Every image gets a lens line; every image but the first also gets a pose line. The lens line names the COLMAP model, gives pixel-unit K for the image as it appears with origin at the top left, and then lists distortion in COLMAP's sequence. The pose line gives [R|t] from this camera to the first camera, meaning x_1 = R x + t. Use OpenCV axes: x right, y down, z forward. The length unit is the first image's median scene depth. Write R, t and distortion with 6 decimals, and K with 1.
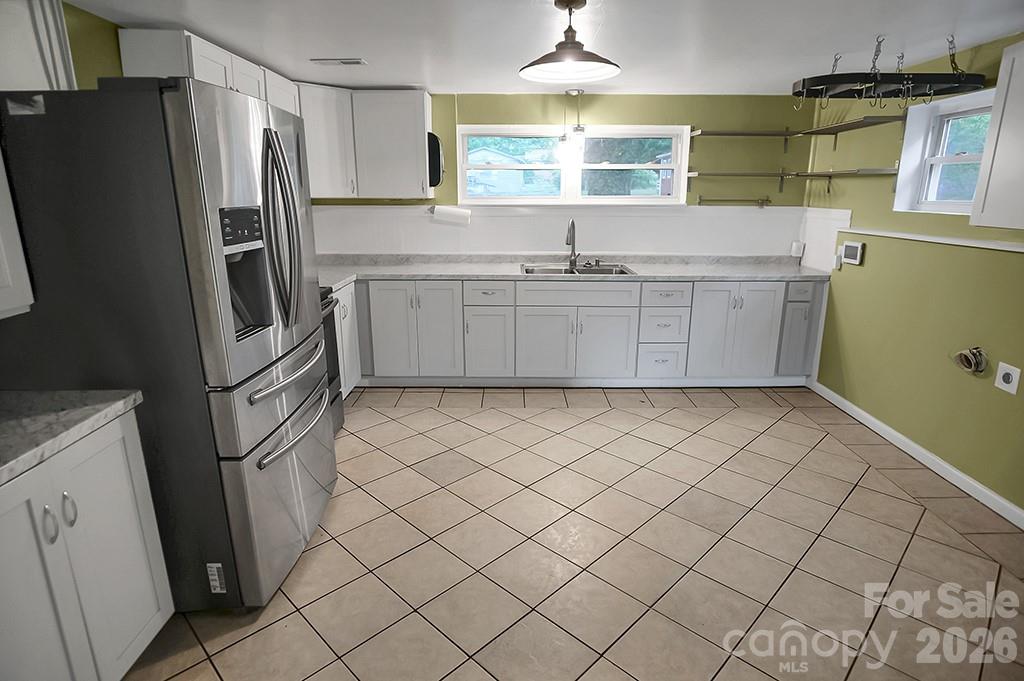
lens RADIAL K [[544.7, 0, 518.5], [0, 544.7, 341.1], [0, 0, 1]] dist [-0.017267, 0.001011]
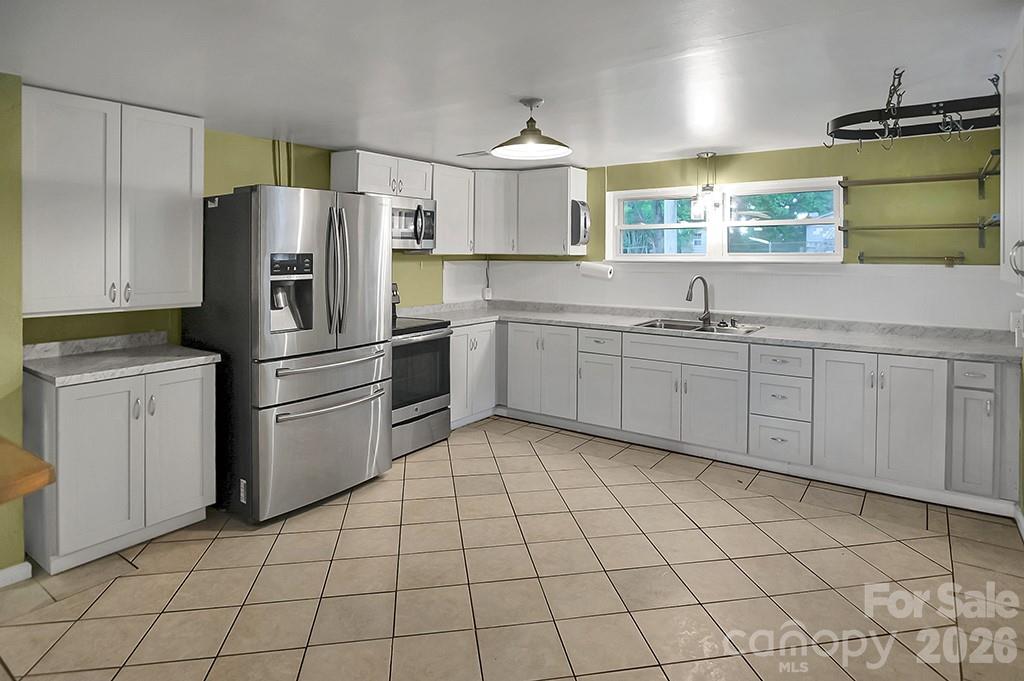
lens RADIAL K [[599.6, 0, 579.1], [0, 599.6, 264.0], [0, 0, 1]] dist [-0.031625, -0.000093]
pose [[0.820111, 0.007226, -0.572159, 0.555785], [-0.152578, 0.966478, -0.206494, 0.011359], [0.551487, 0.256647, 0.793722, 0.021154]]
